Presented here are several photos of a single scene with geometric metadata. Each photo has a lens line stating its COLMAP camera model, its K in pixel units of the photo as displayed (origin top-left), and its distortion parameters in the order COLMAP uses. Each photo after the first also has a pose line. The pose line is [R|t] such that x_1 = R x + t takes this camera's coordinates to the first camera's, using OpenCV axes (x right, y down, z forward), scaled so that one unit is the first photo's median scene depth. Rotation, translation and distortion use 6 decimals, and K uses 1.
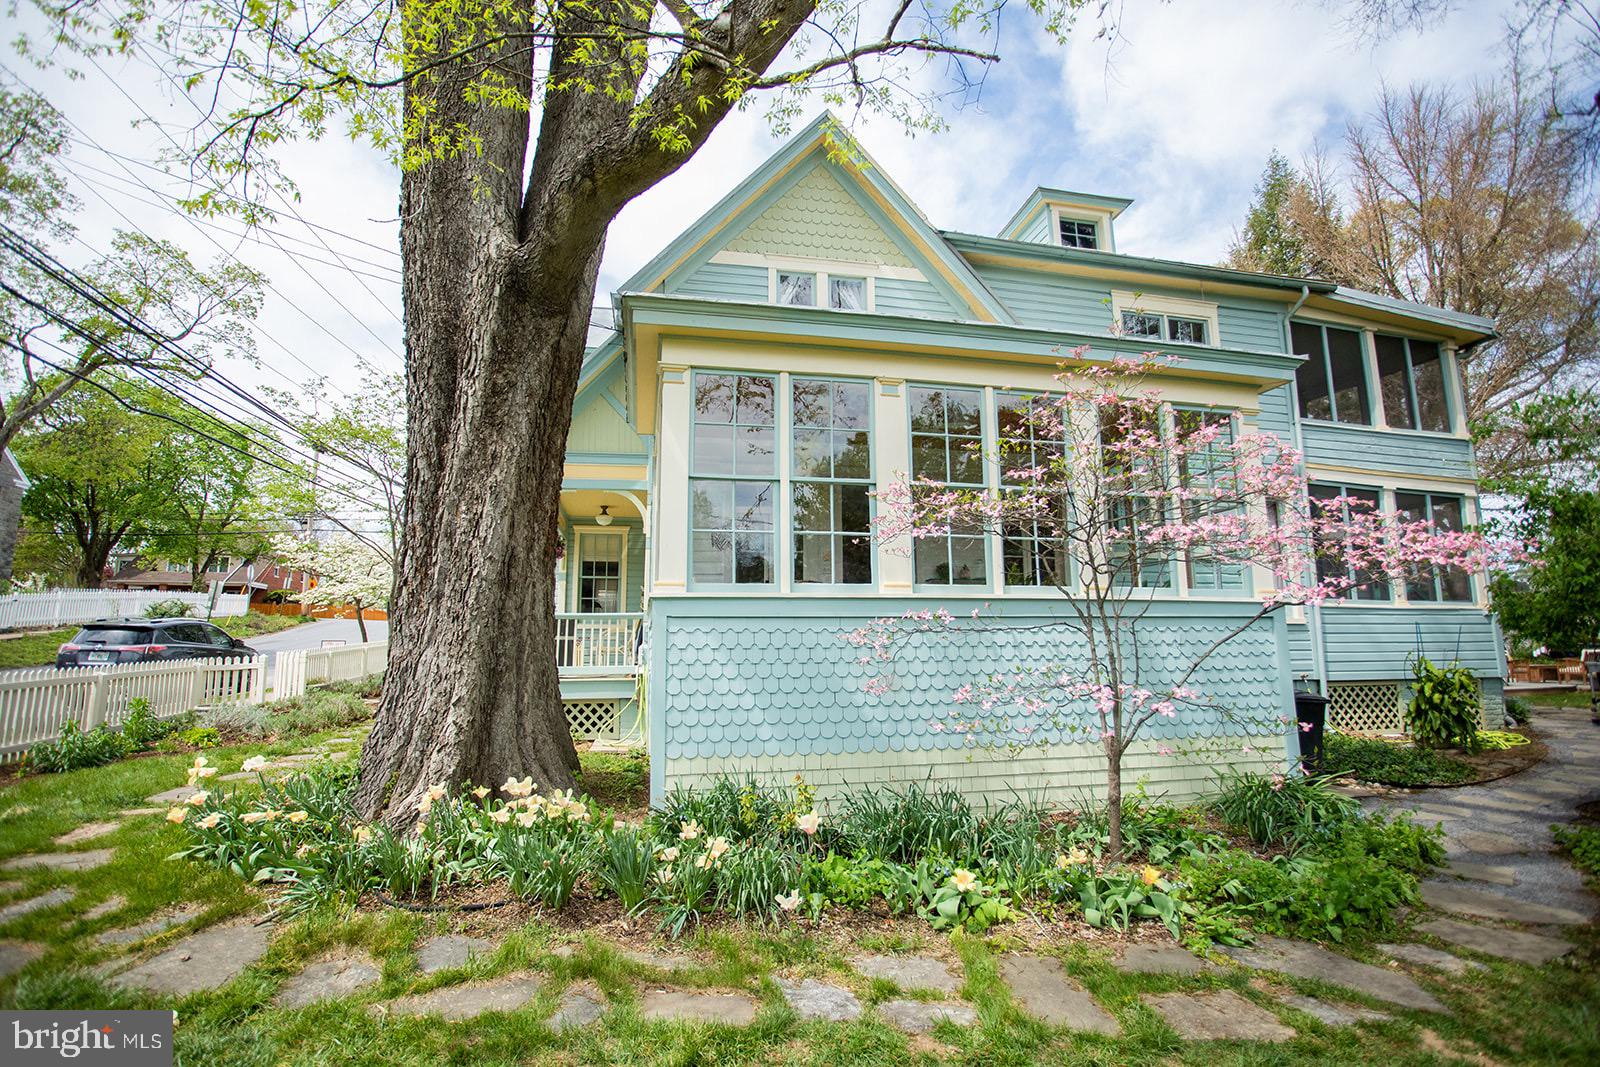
lens RADIAL K [[766.8, 0, 801.1], [0, 766.8, 530.2], [0, 0, 1]] dist [-0.029779, 0.000876]
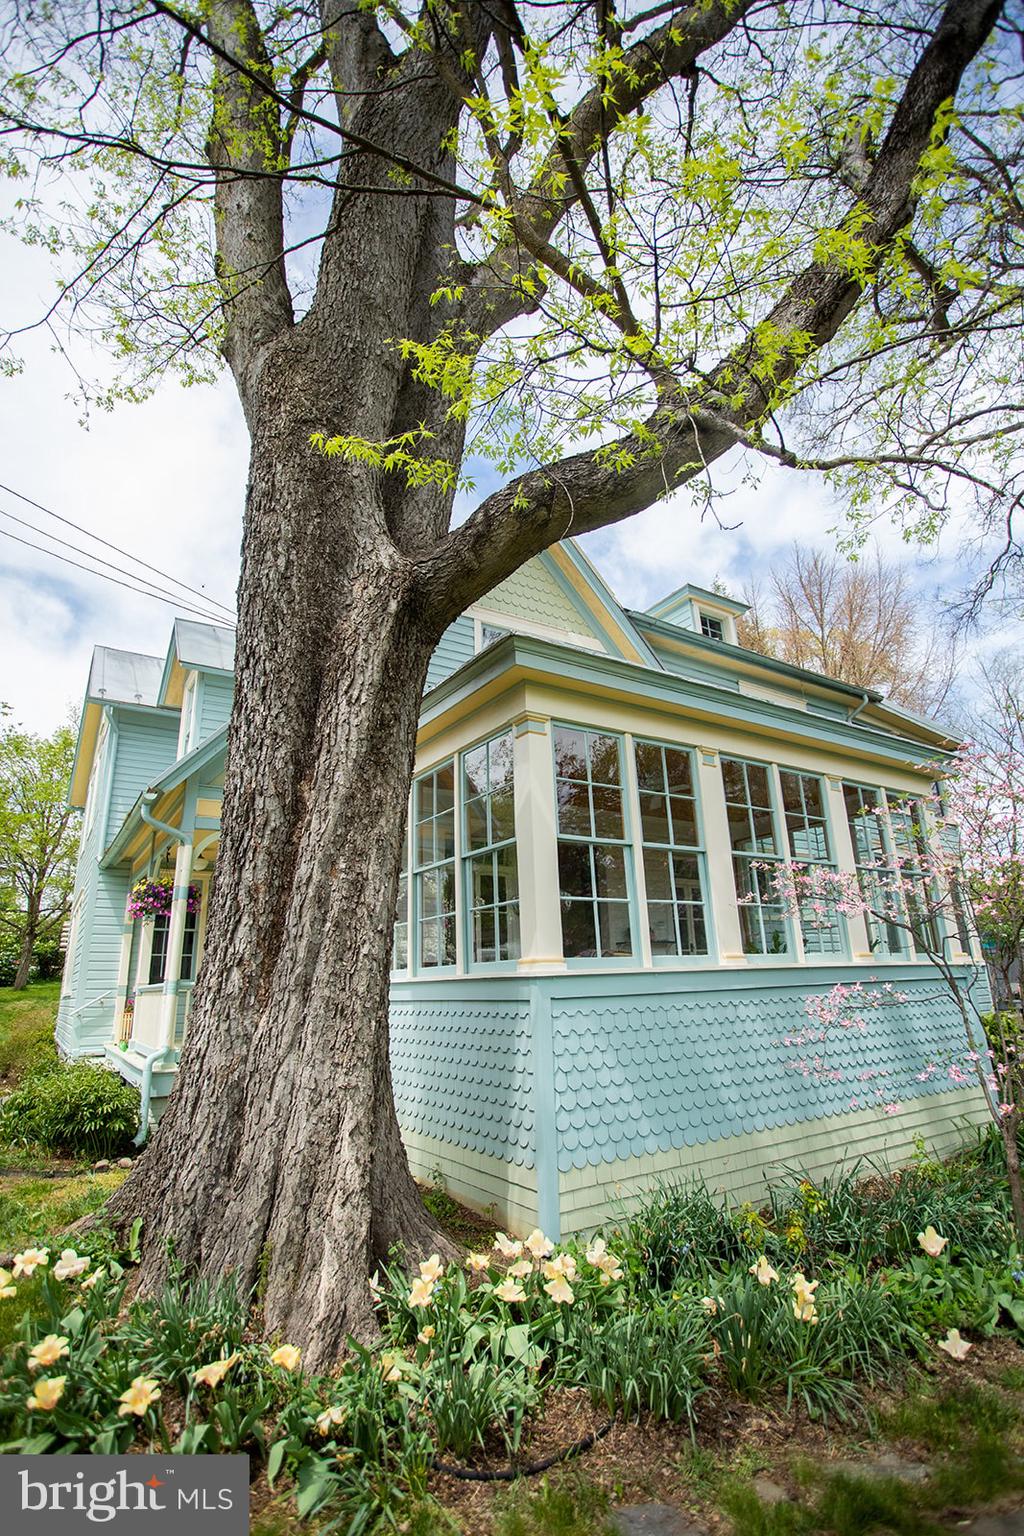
lens RADIAL K [[736.1, 0, 509.6], [0, 736.1, 768.7], [0, 0, 1]] dist [-0.029779, 0.000876]
pose [[0.930963, 0.082607, 0.355645, -0.538389], [-0.033235, 0.989198, -0.142766, -0.024682], [-0.363597, 0.121090, 0.923653, 0.216250]]
